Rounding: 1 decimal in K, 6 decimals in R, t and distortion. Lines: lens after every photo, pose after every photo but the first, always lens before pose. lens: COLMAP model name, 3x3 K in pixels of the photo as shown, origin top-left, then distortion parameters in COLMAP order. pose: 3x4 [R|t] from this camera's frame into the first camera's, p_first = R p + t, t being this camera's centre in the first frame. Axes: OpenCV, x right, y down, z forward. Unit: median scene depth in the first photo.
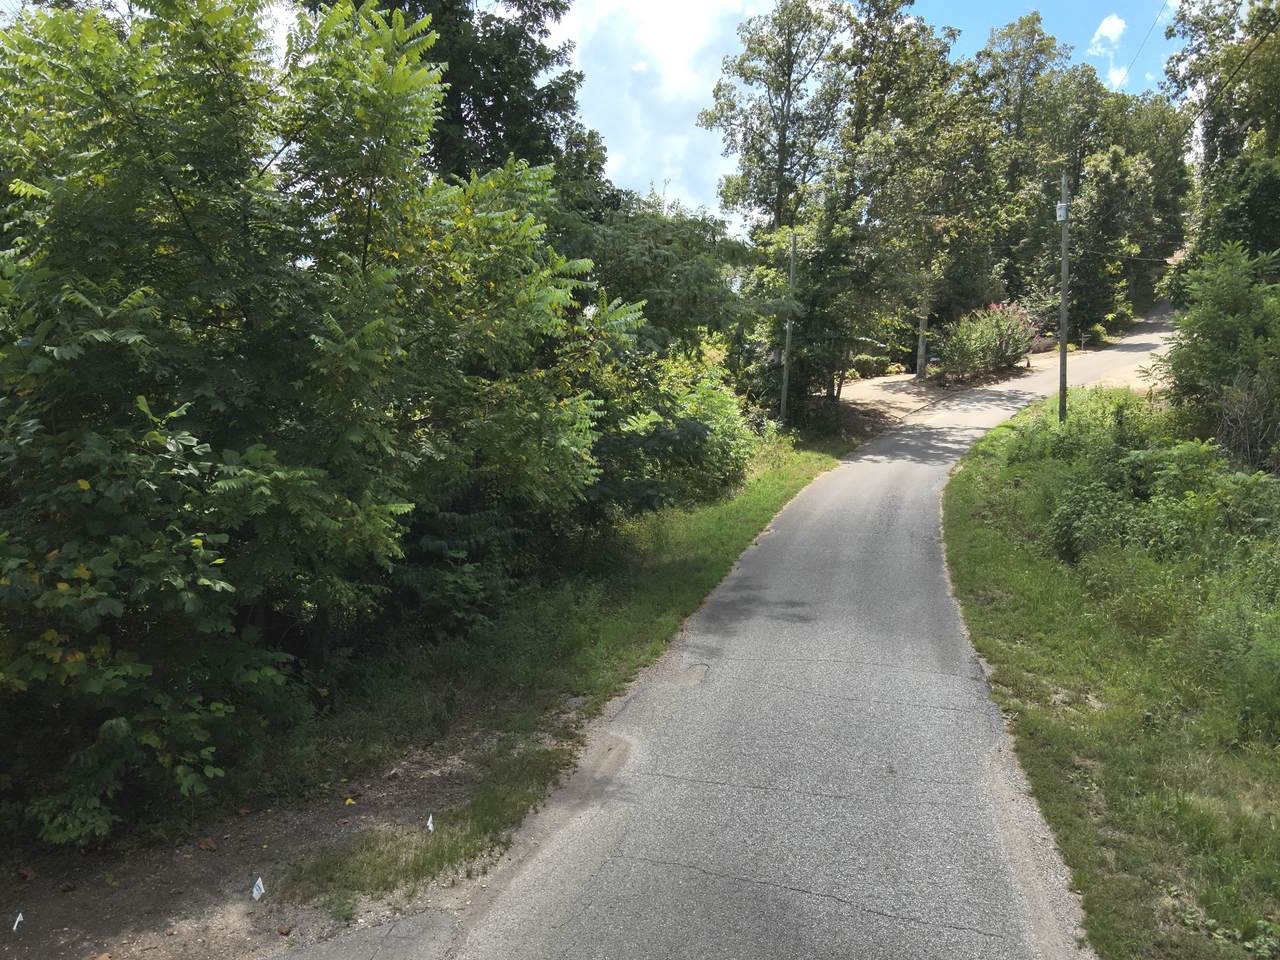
lens RADIAL K [[941.6, 0, 640.0], [0, 941.6, 480.0], [0, 0, 1]] dist [0.065676, -0.161323]
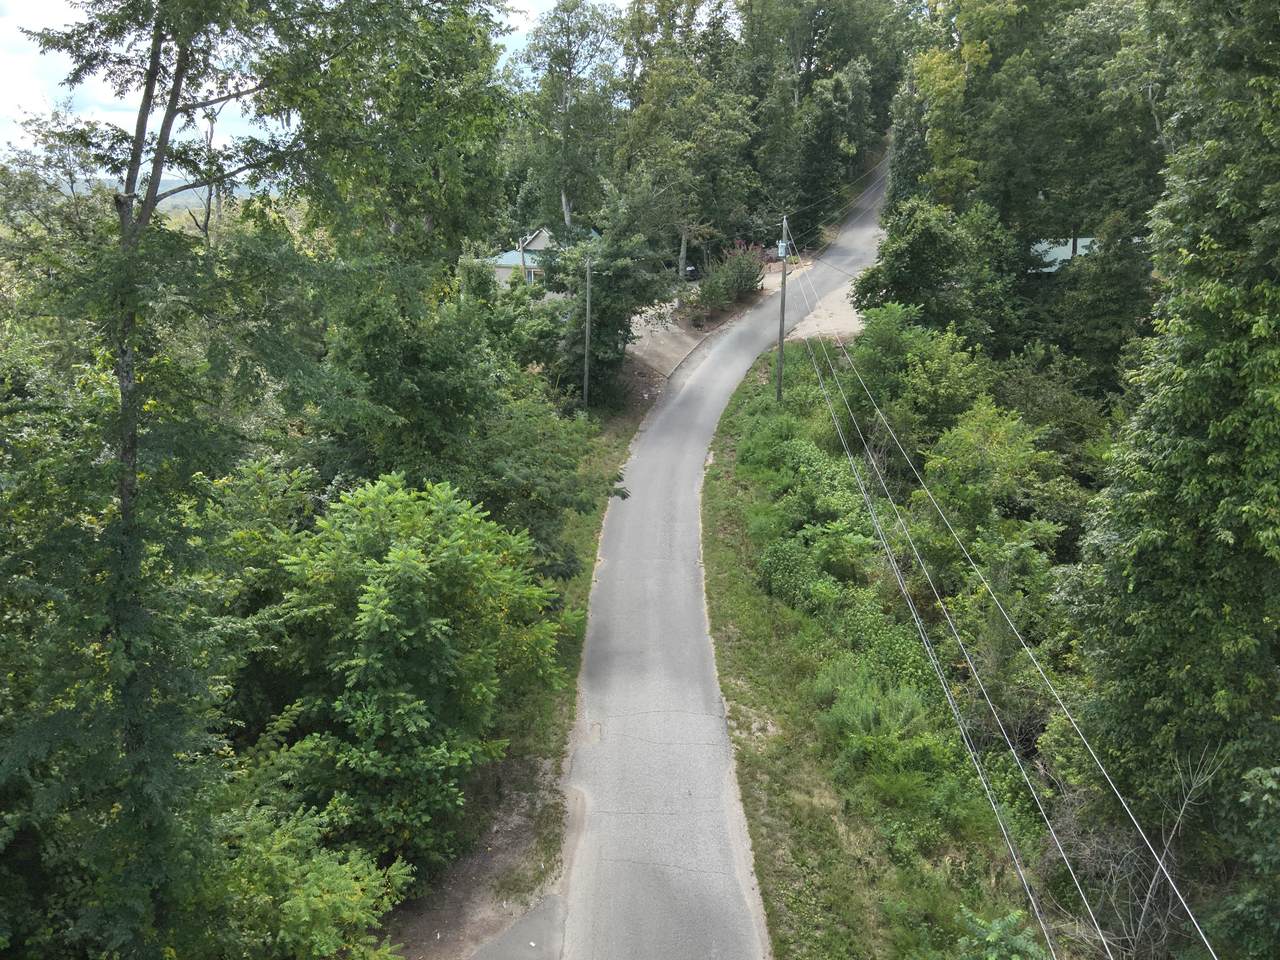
lens RADIAL K [[941.6, 0, 640.0], [0, 941.6, 480.0], [0, 0, 1]] dist [0.065676, -0.161323]
pose [[0.966840, -0.073209, 0.244663, -0.375680], [0.010507, 0.968622, 0.248315, -1.008689], [-0.255165, -0.237511, 0.937272, -1.017796]]
